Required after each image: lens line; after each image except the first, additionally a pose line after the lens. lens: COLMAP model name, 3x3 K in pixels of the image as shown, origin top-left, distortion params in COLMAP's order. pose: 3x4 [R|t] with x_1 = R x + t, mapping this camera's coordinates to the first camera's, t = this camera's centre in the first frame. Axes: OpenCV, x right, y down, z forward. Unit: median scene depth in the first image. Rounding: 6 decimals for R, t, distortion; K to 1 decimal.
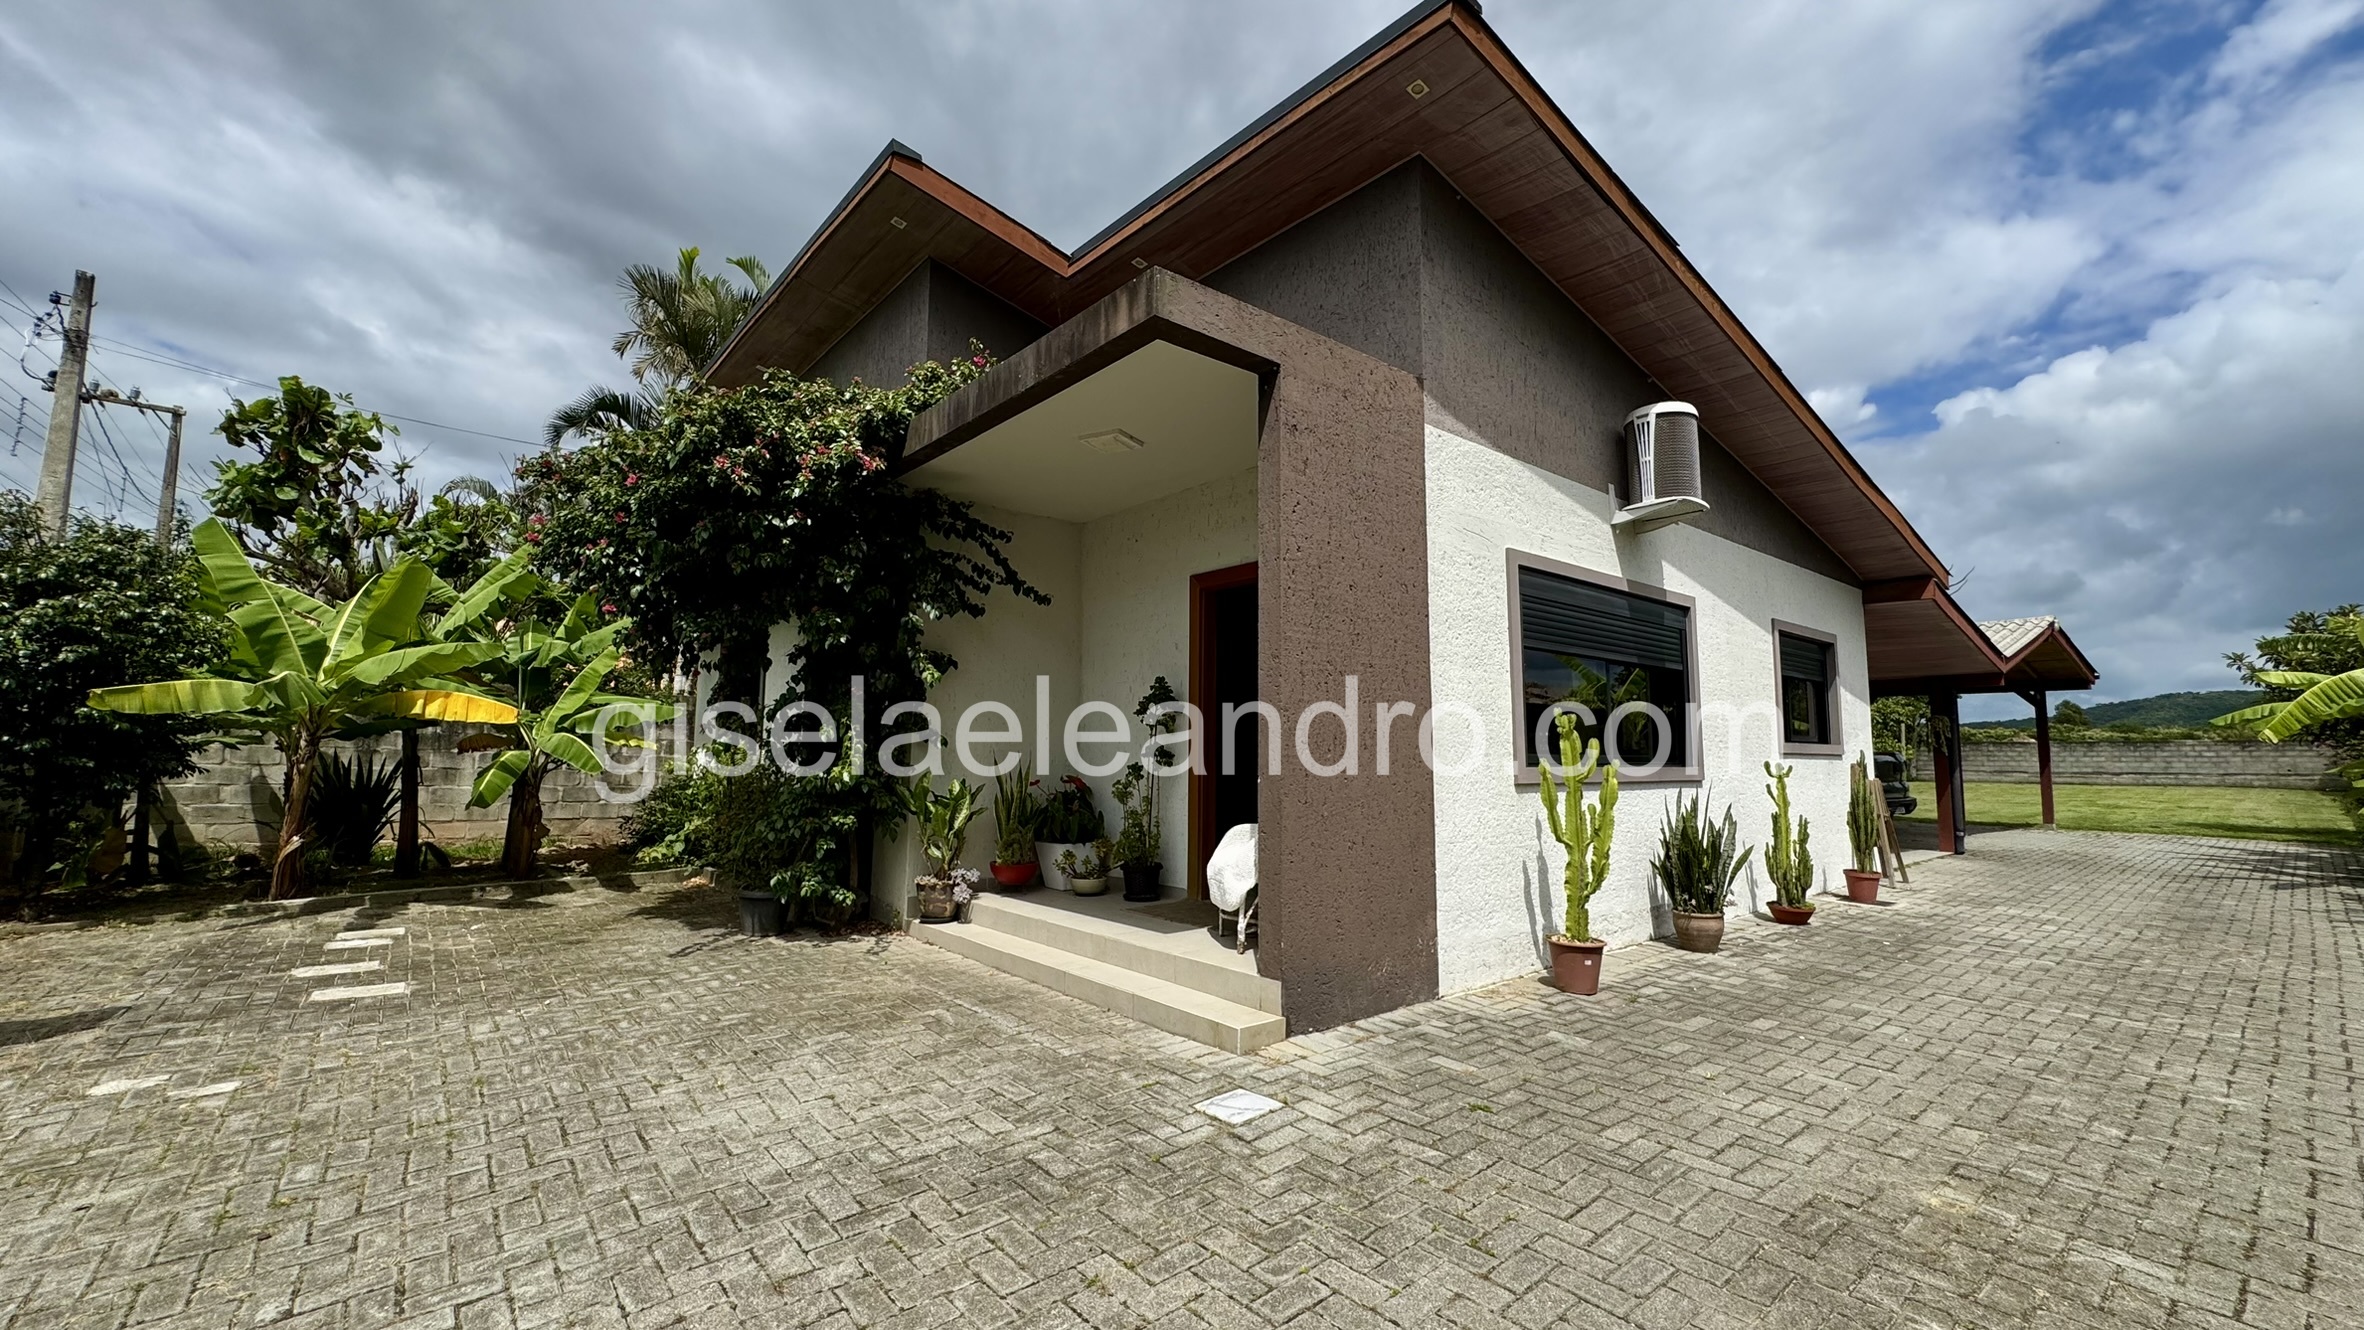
lens RADIAL K [[942.2, 0, 1185.1], [0, 942.2, 660.1], [0, 0, 1]] dist [-0.002118, -0.000239]
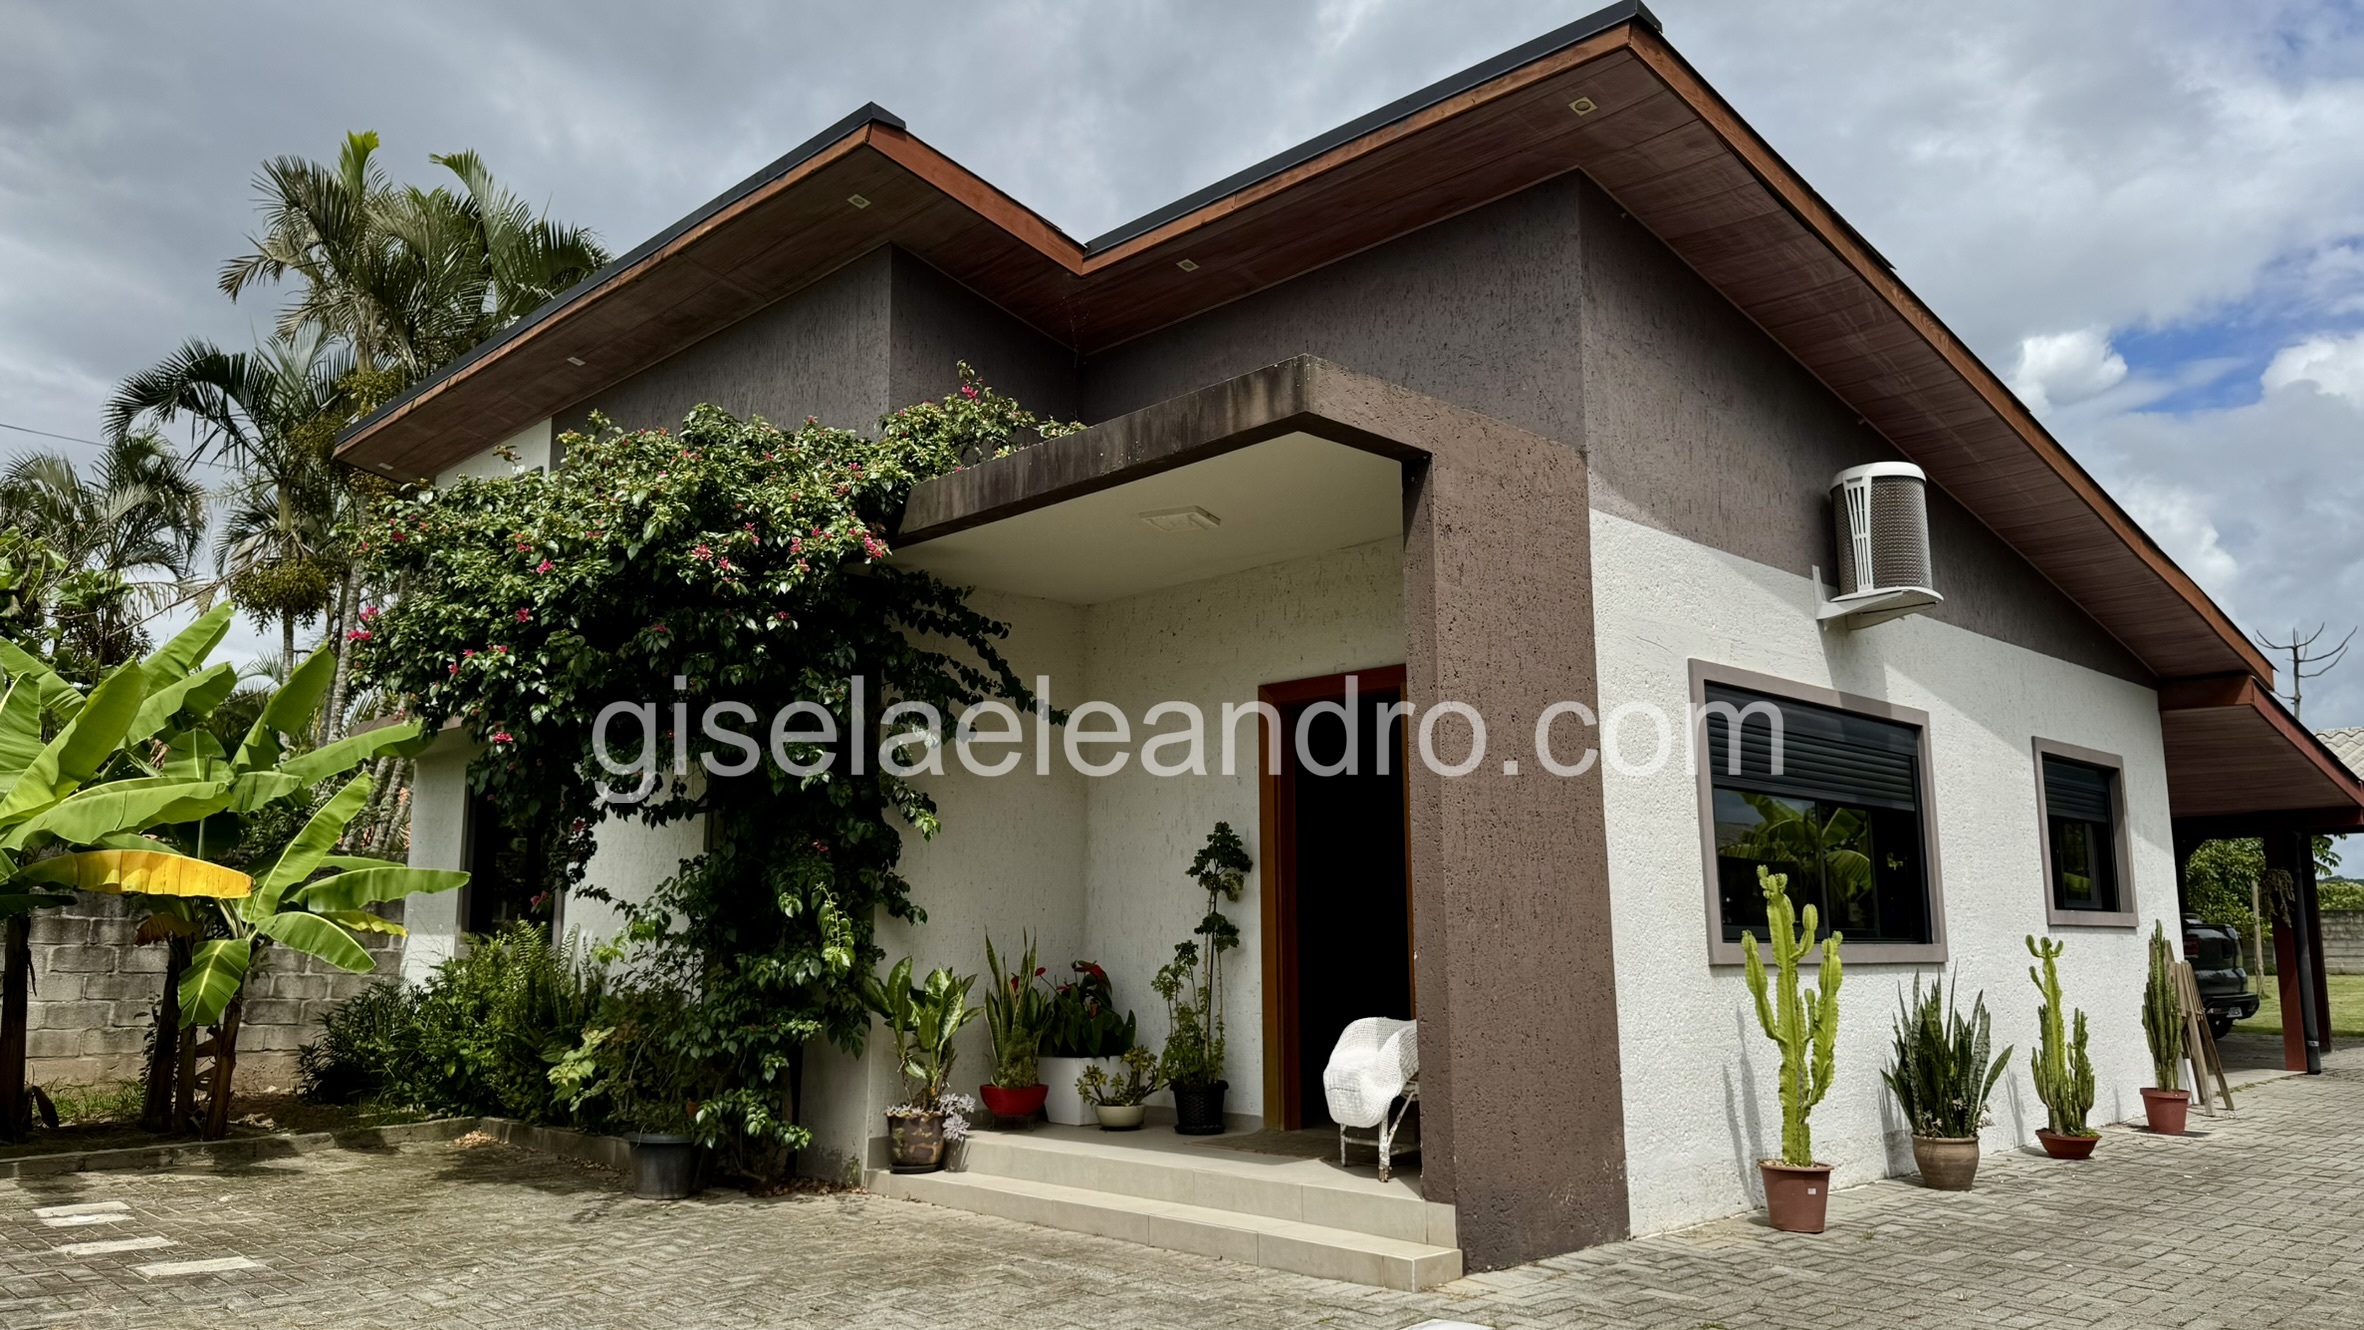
lens RADIAL K [[1658.1, 0, 1177.3], [0, 1658.1, 671.9], [0, 0, 1]] dist [0.082863, -0.116648]
pose [[0.997076, 0.002008, 0.076392, -0.172077], [0.002581, 0.998199, -0.059932, -0.024690], [-0.076374, 0.059954, 0.995275, -0.315206]]
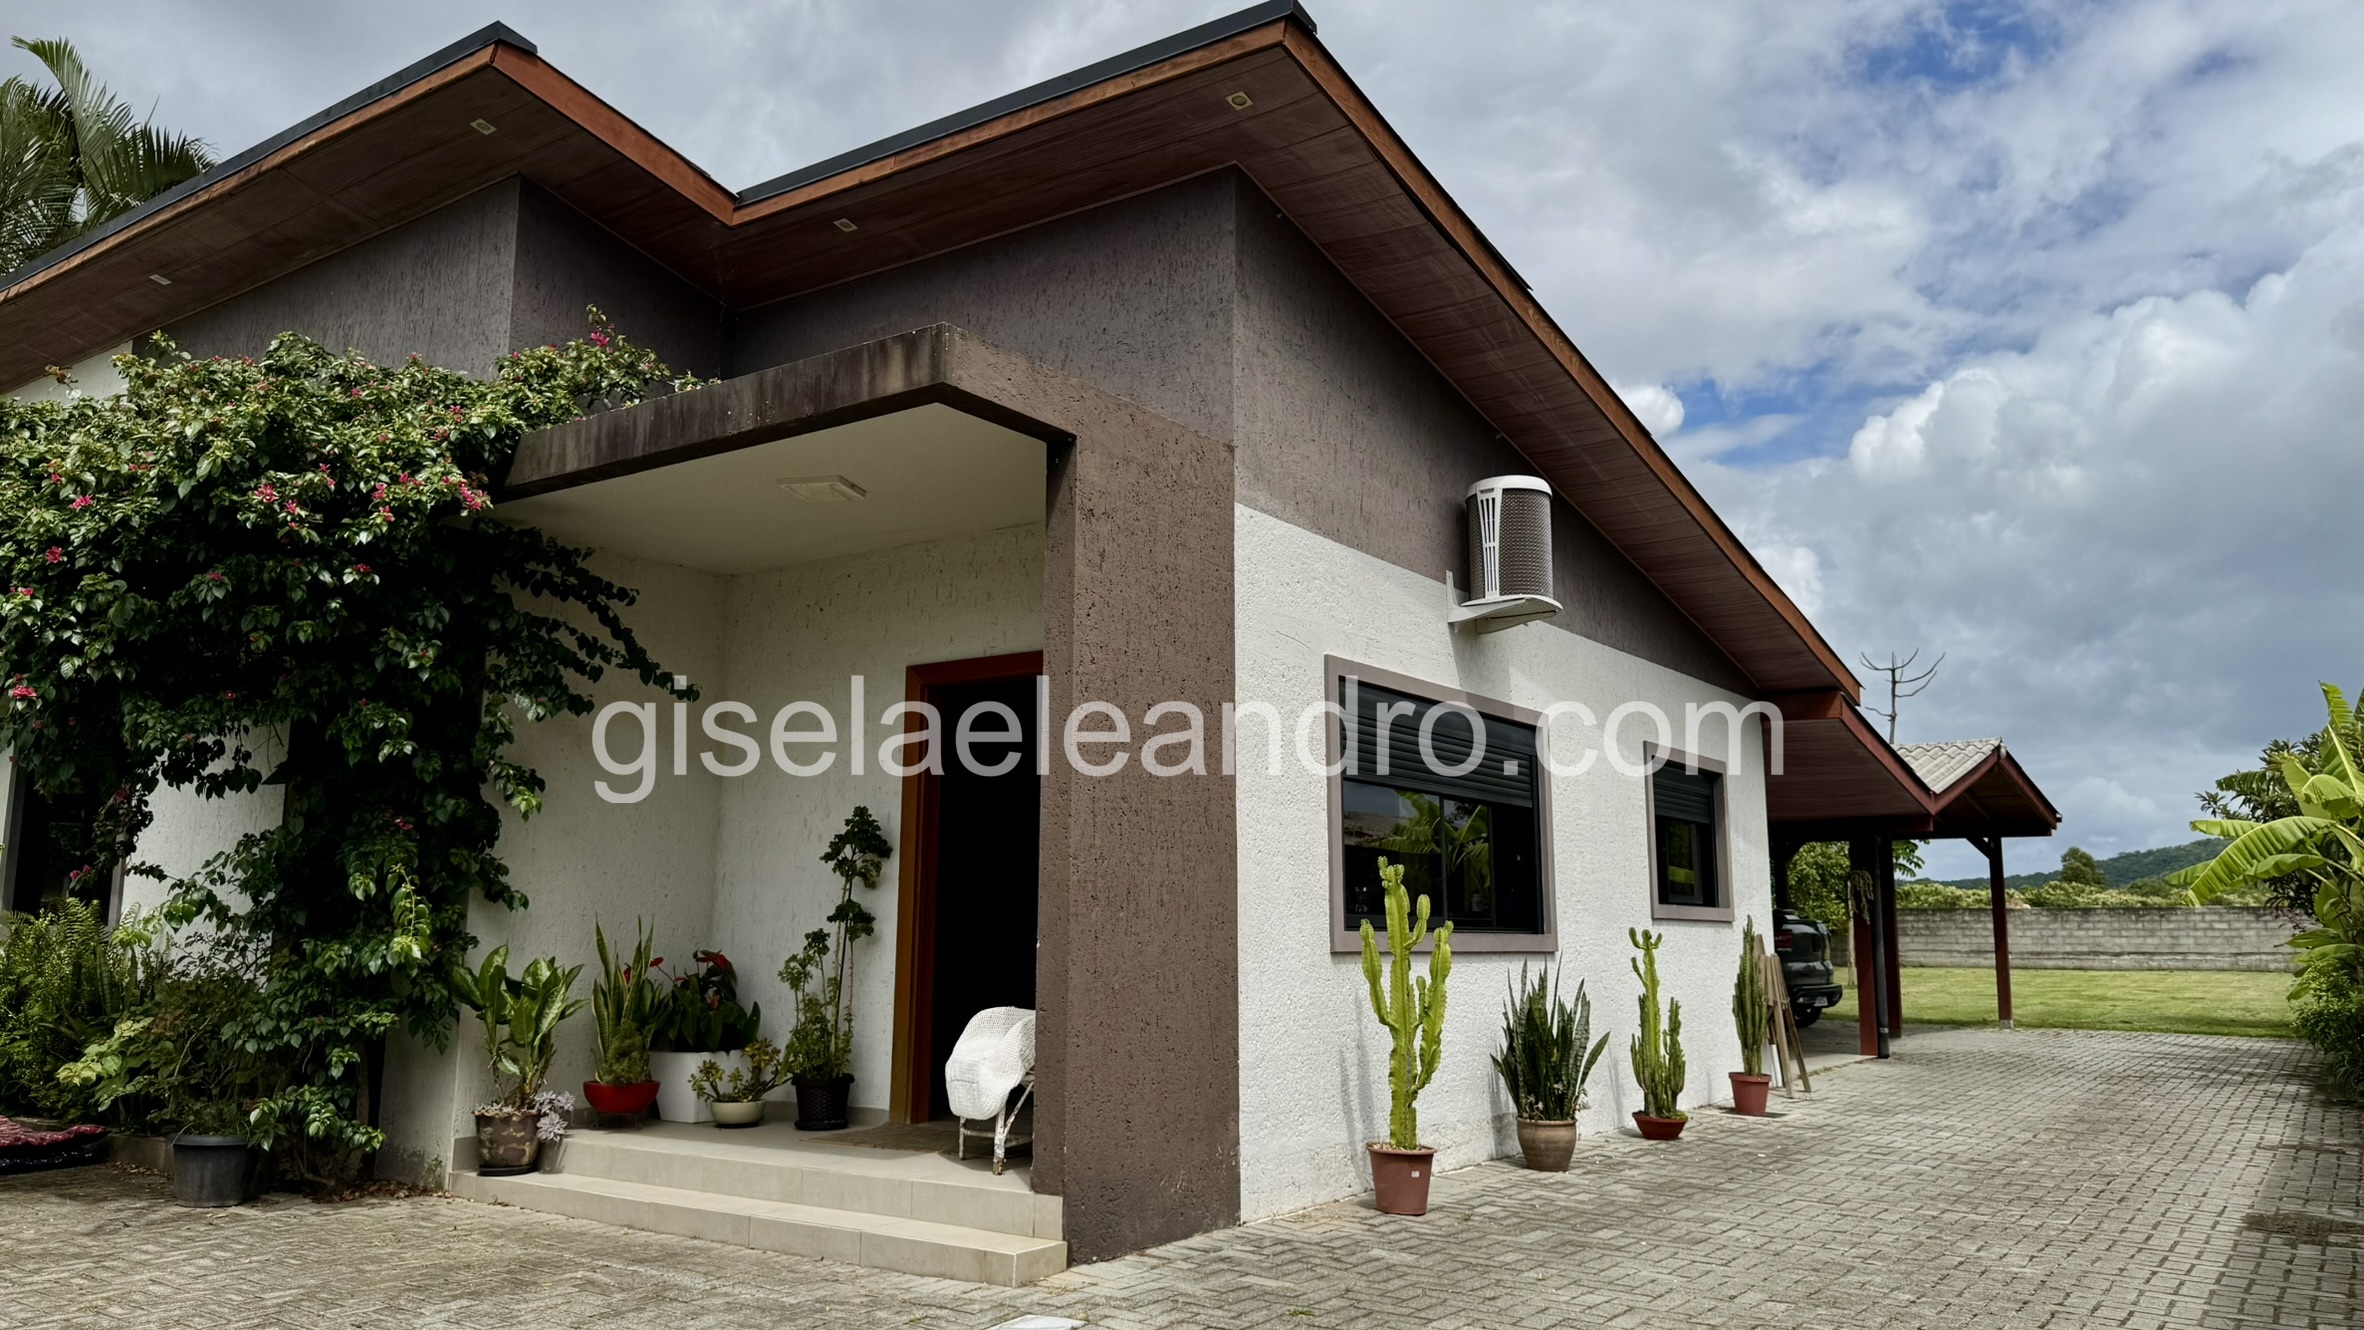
lens RADIAL K [[1658.1, 0, 1175.2], [0, 1658.1, 667.6], [0, 0, 1]] dist [0.082863, -0.116648]
pose [[0.966362, 0.038029, 0.254359, -0.128313], [-0.024138, 0.998053, -0.057516, -0.022548], [-0.256051, 0.049442, 0.965398, -0.297764]]
